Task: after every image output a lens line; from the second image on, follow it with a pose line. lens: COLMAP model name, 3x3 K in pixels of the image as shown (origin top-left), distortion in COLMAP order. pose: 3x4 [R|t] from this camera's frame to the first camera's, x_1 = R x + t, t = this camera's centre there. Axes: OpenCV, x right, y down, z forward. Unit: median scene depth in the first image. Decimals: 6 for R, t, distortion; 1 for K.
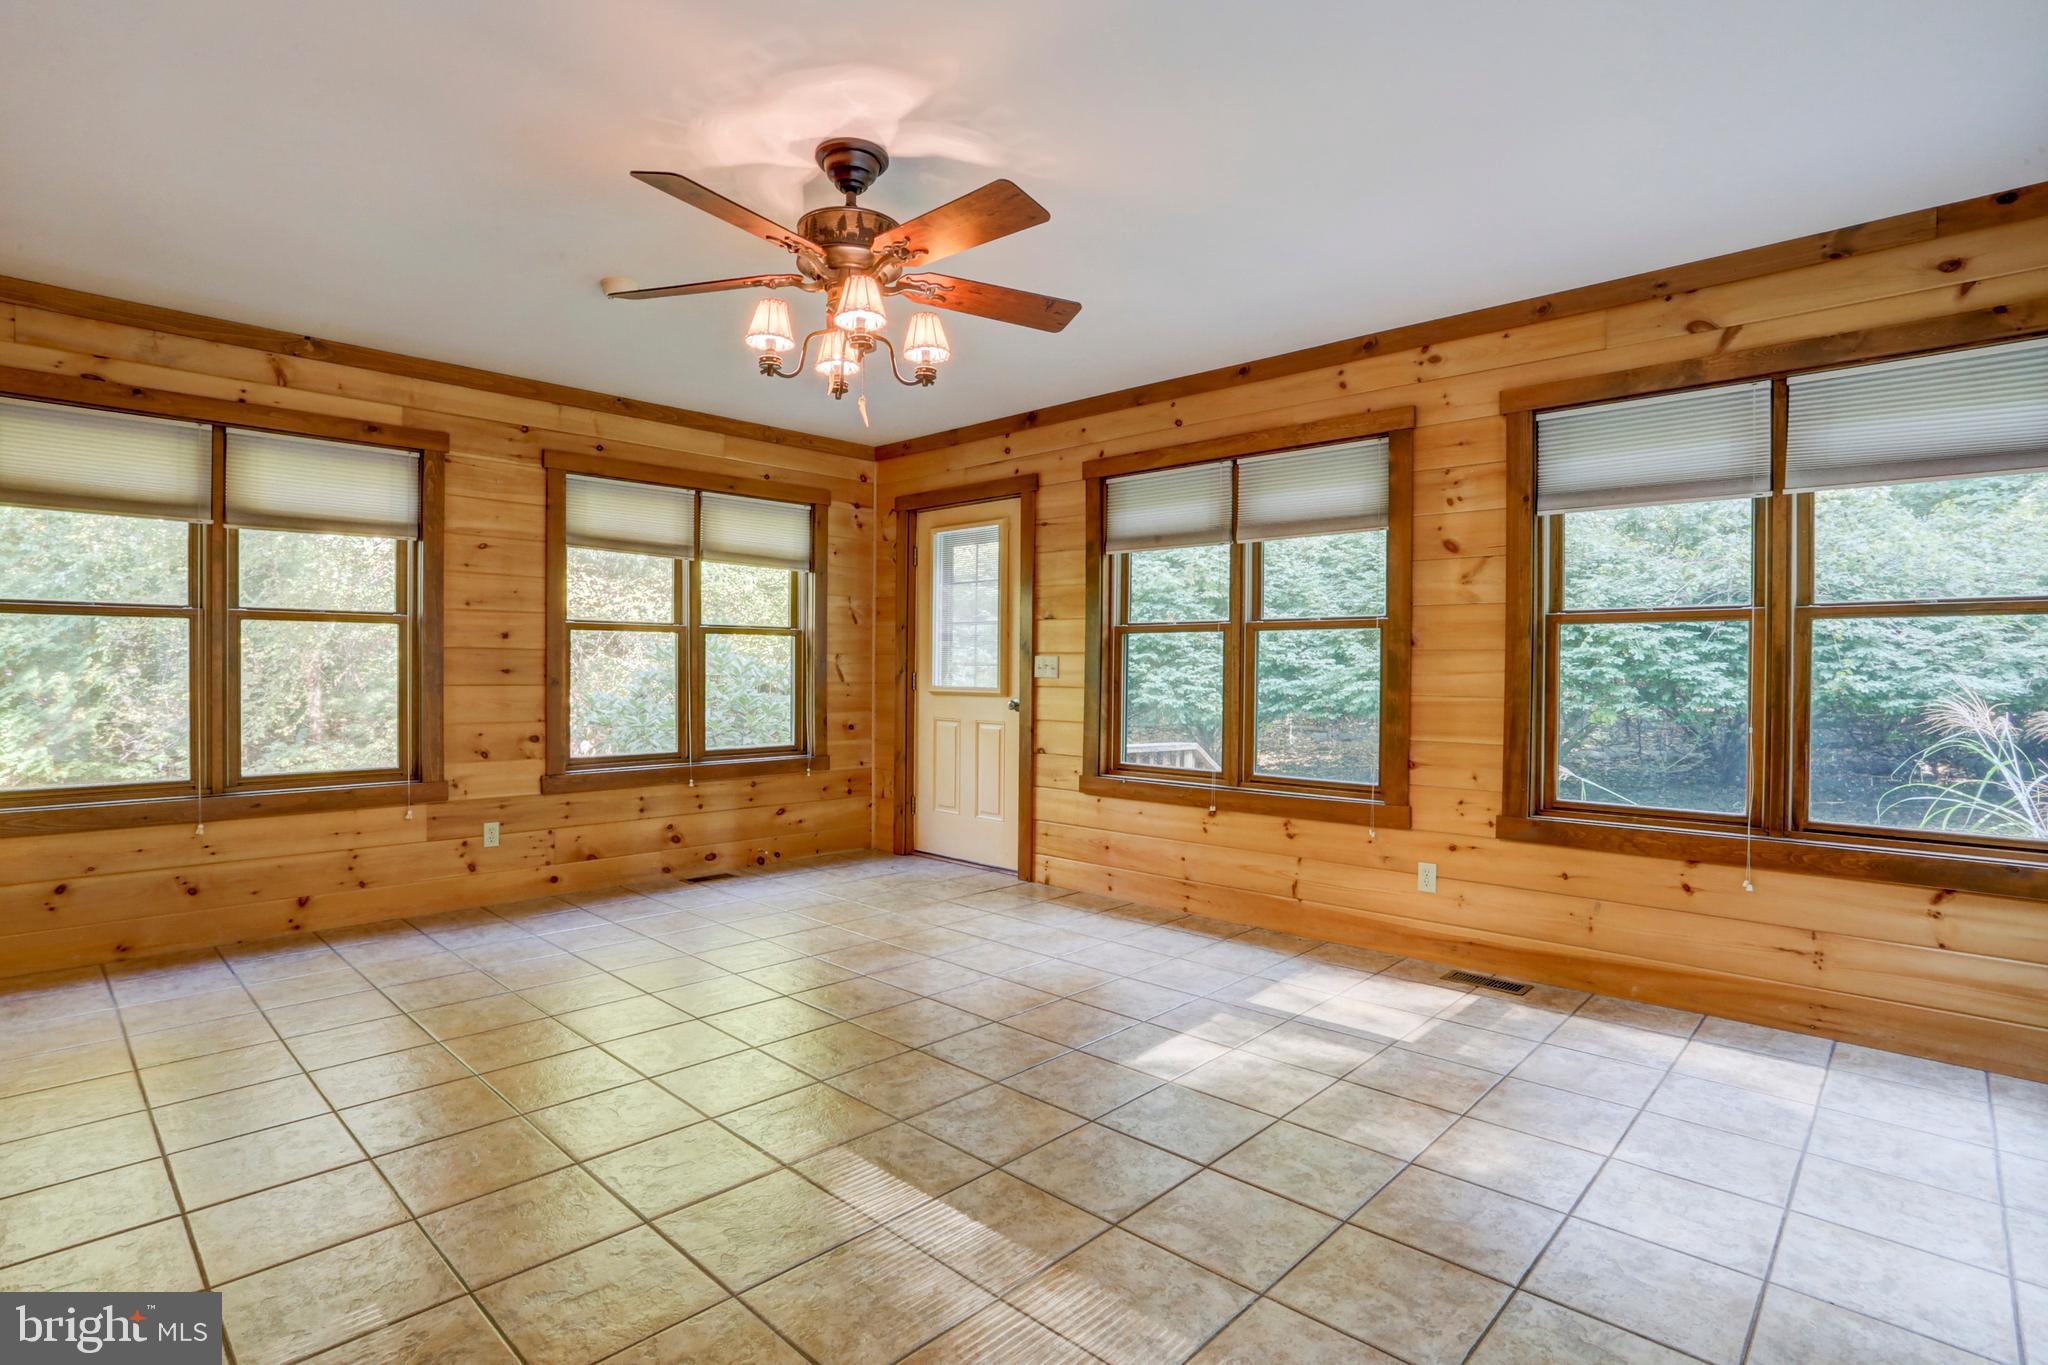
lens RADIAL K [[992.1, 0, 1025.8], [0, 992.1, 679.9], [0, 0, 1]] dist [-0.082074, 0.030764]
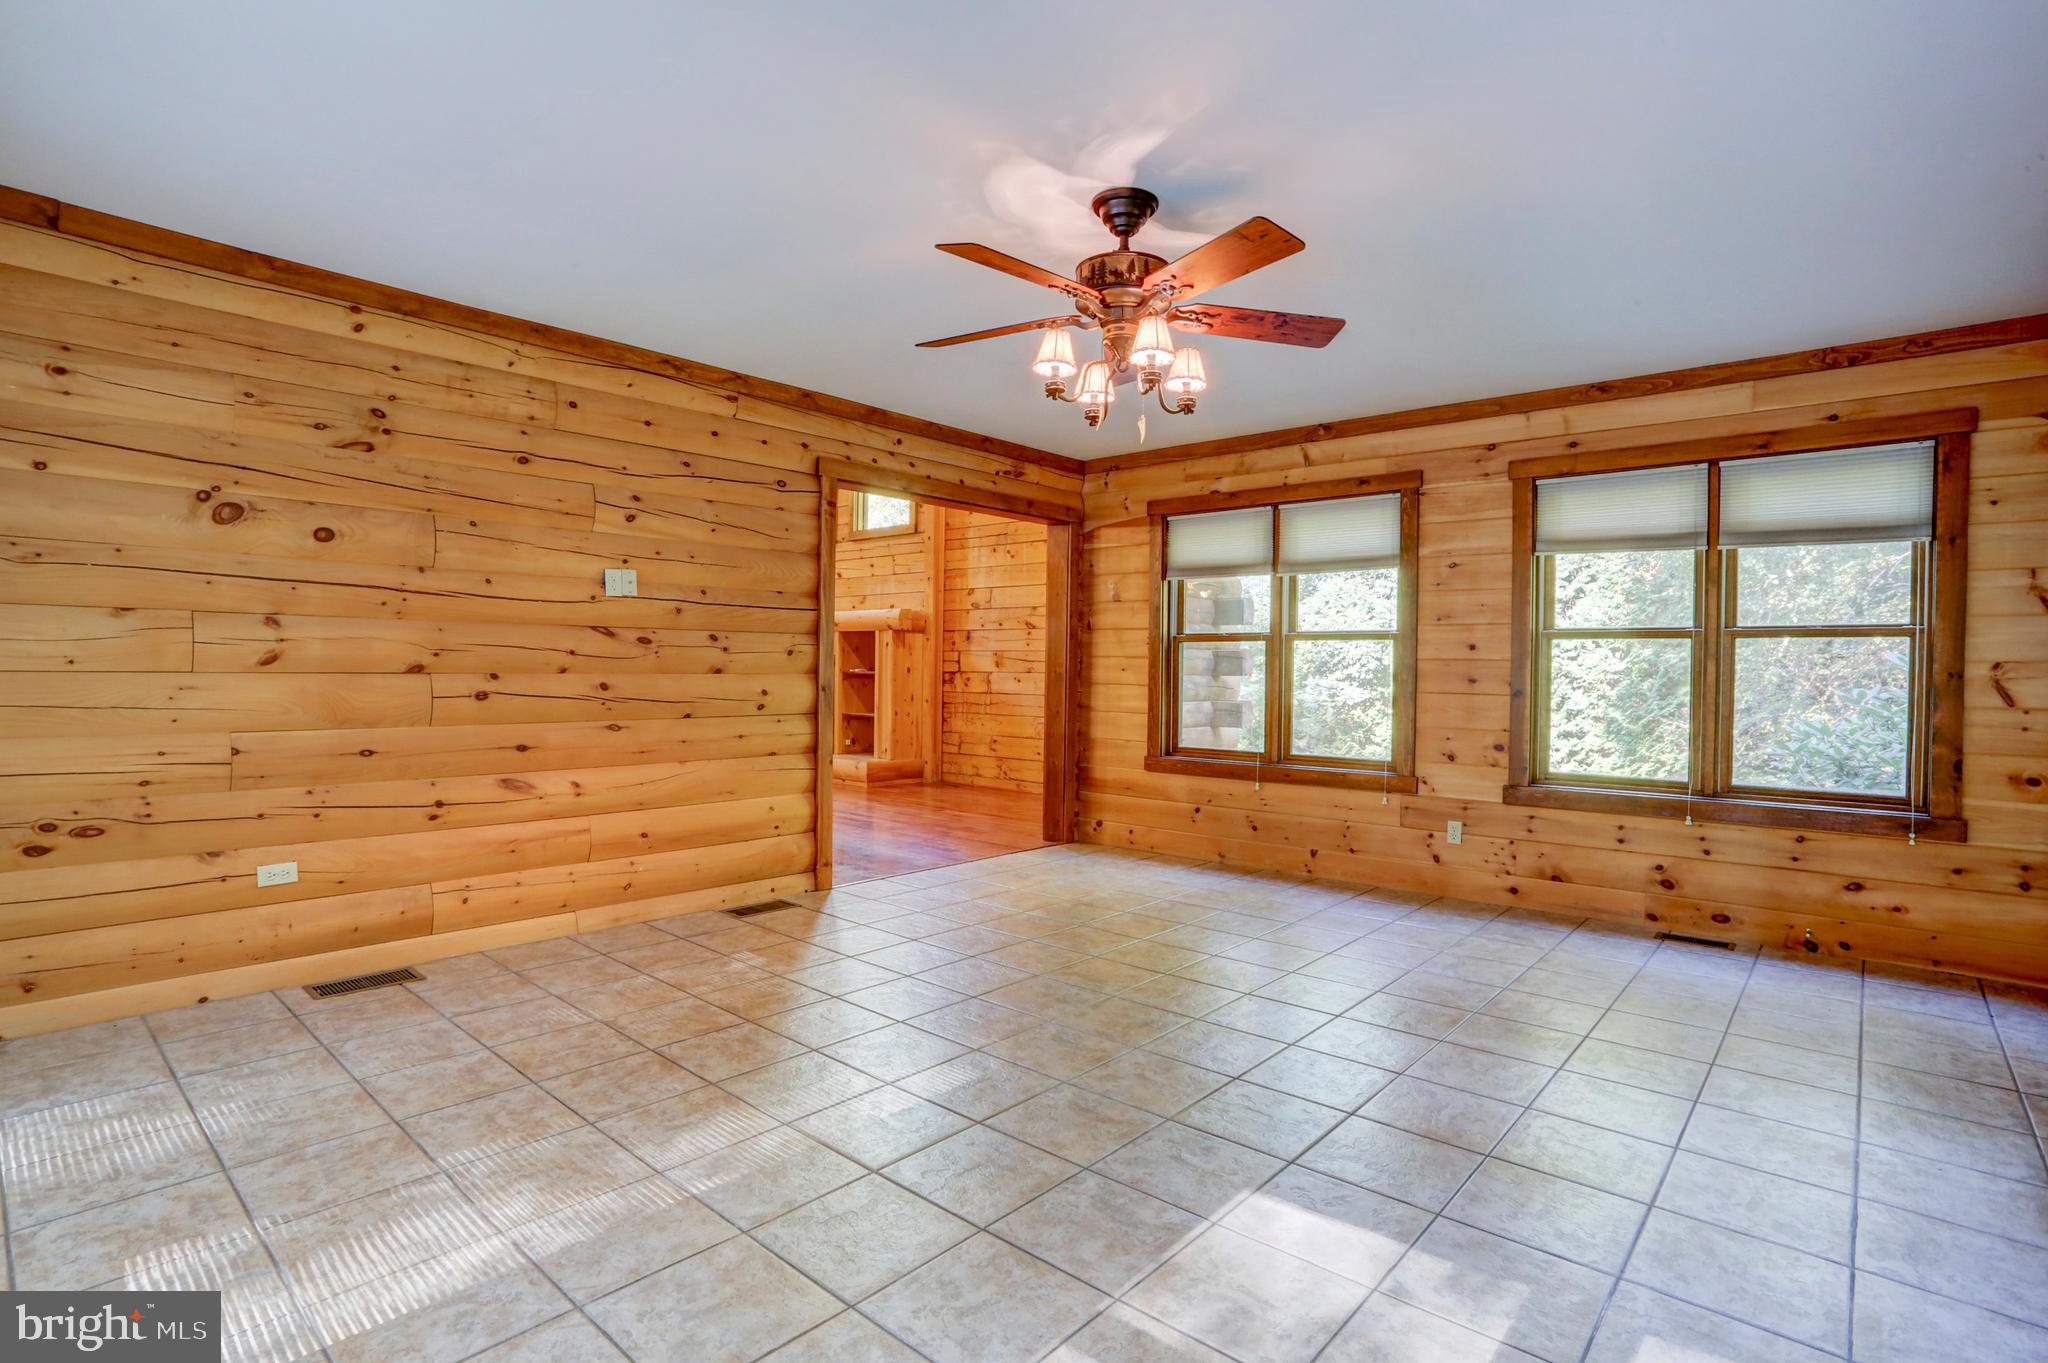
lens RADIAL K [[992.1, 0, 1025.8], [0, 992.1, 678.9], [0, 0, 1]] dist [-0.082074, 0.030764]
pose [[0.035068, 0.003384, -0.999379, 0.495794], [-0.027521, 0.999618, 0.002419, -0.000267], [0.999006, 0.027419, 0.035148, 0.464787]]
